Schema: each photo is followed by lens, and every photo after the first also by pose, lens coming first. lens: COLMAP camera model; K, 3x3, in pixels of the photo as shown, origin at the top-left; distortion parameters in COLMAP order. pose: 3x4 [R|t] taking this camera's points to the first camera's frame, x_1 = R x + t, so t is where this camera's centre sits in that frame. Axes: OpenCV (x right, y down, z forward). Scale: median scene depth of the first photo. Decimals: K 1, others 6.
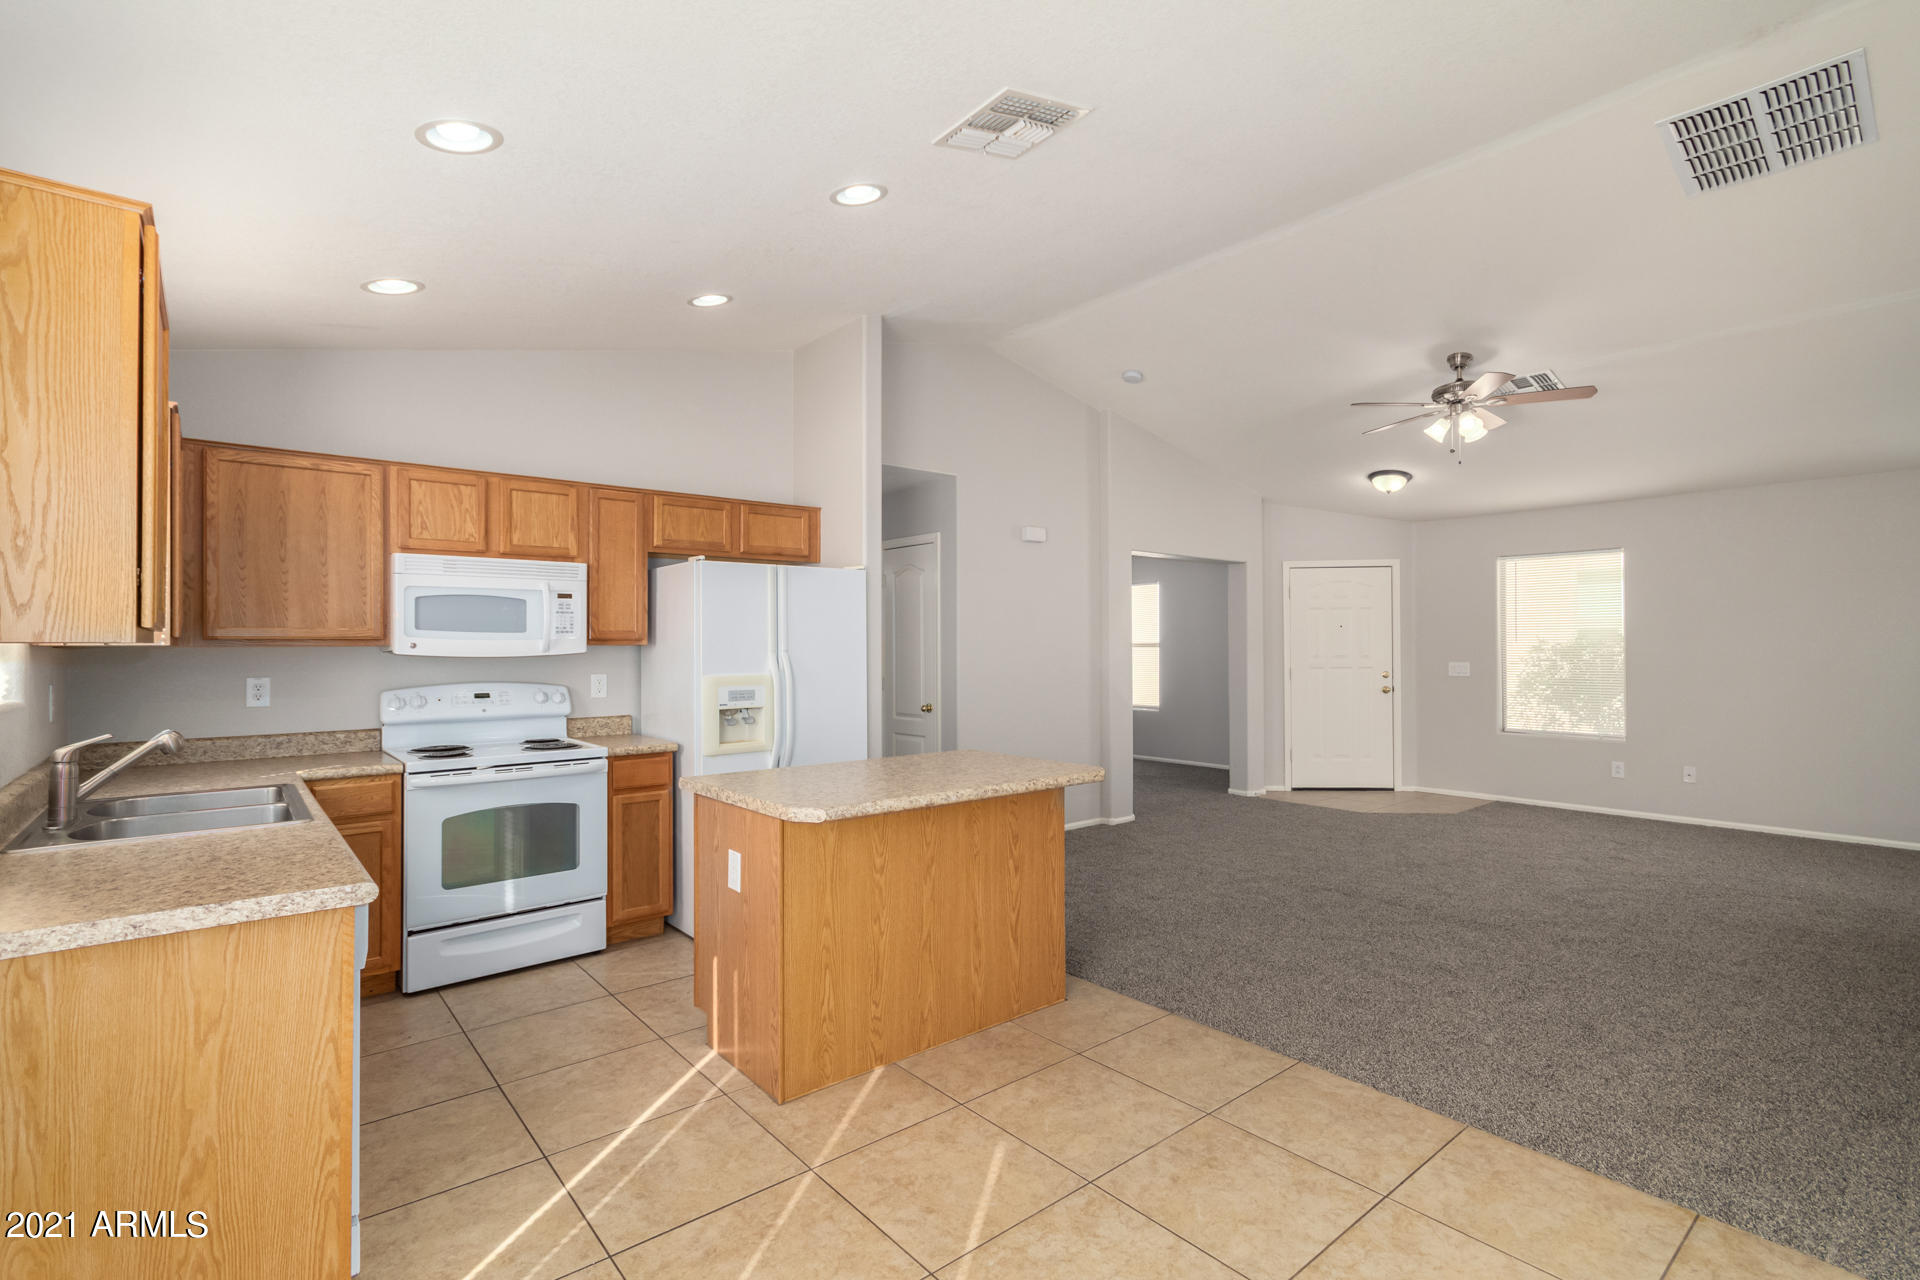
lens RADIAL K [[892.7, 0, 967.7], [0, 892.7, 640.0], [0, 0, 1]] dist [0.005047, 0.002187]
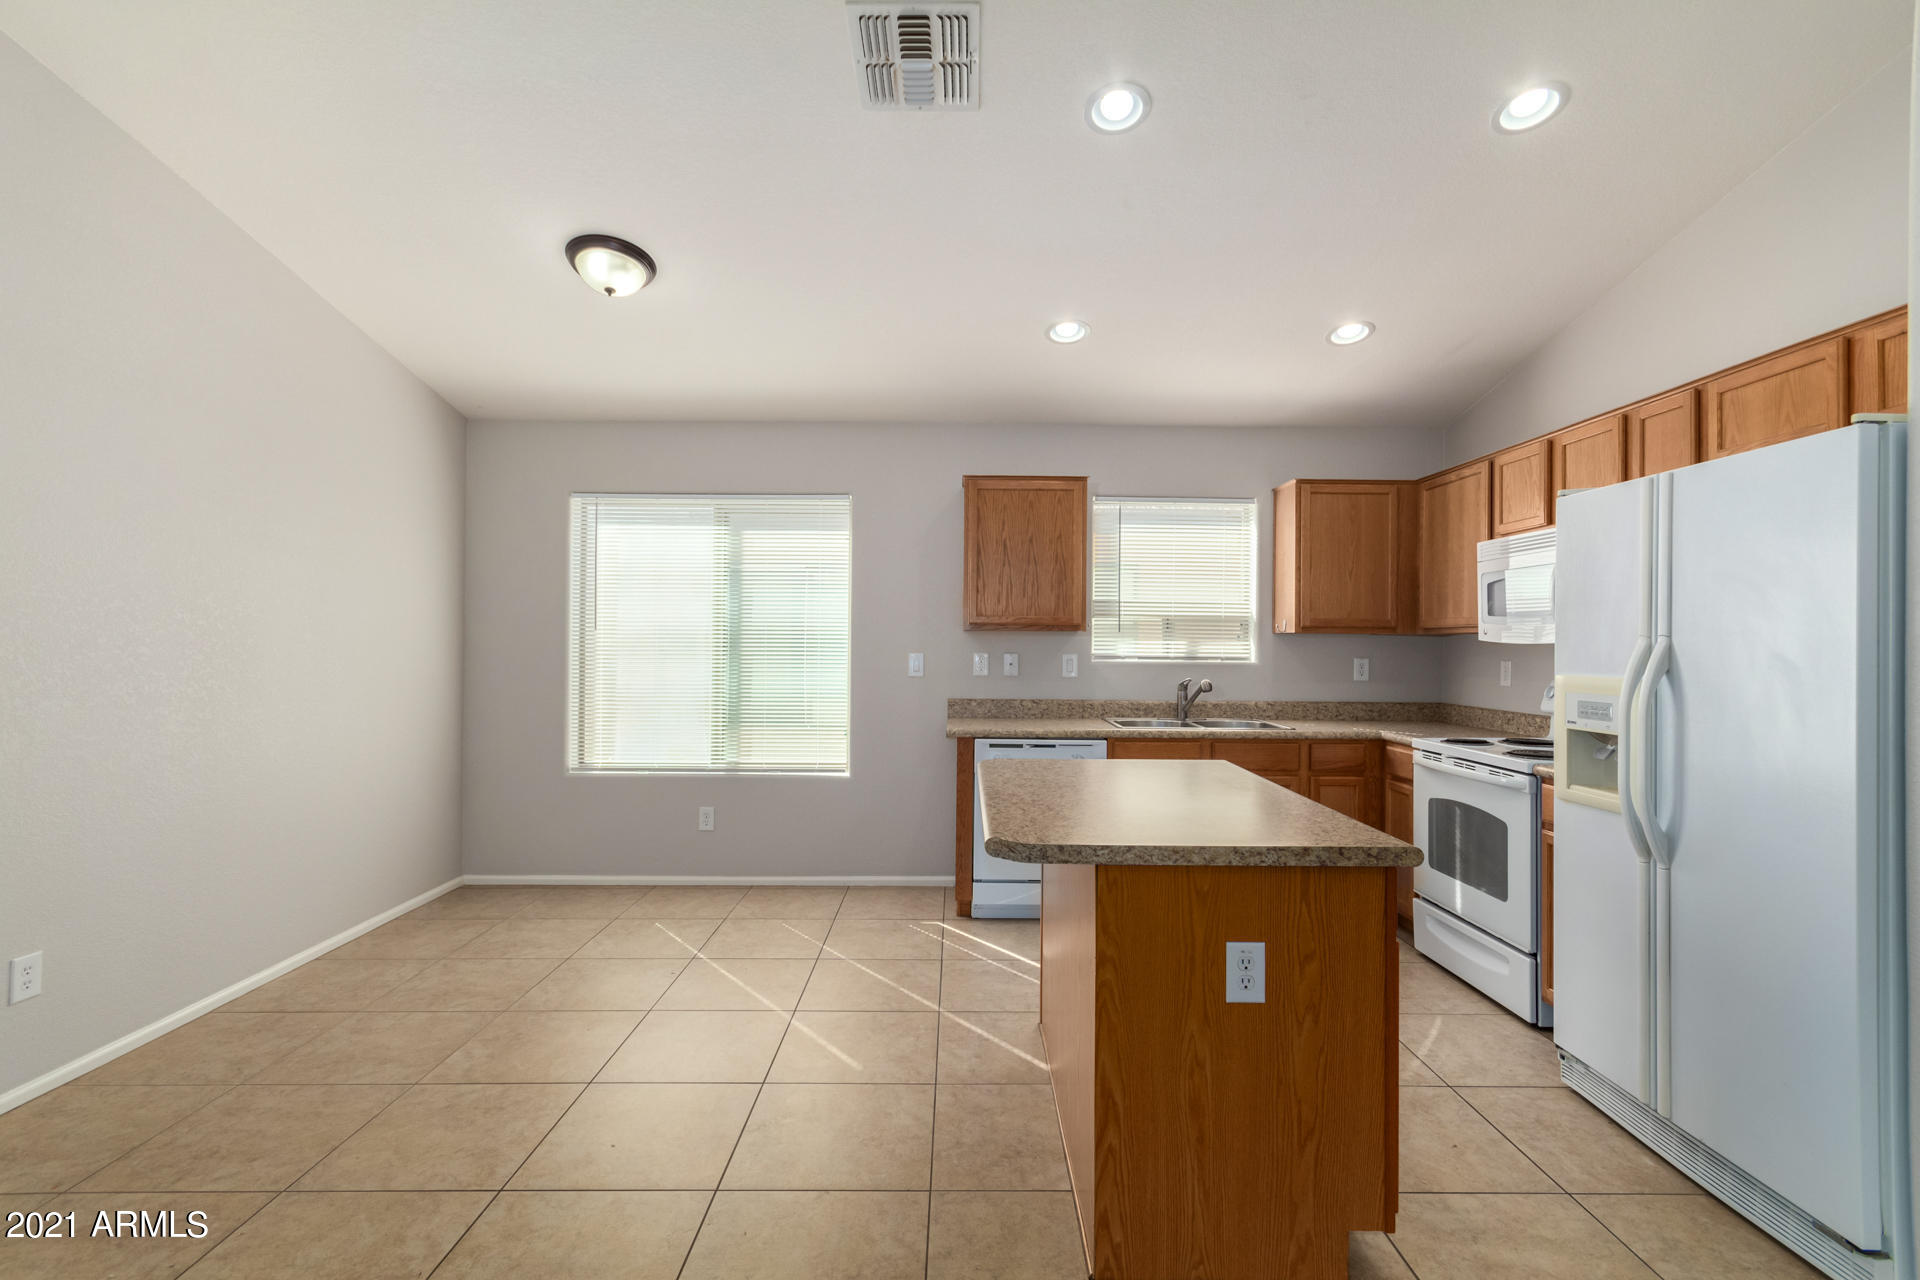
lens RADIAL K [[892.7, 0, 967.7], [0, 892.7, 640.0], [0, 0, 1]] dist [0.005047, 0.002187]
pose [[-0.635864, -0.003963, -0.771791, 0.493475], [-0.001355, 0.999991, -0.004019, 0.019009], [0.771800, -0.001510, -0.635863, 1.104639]]
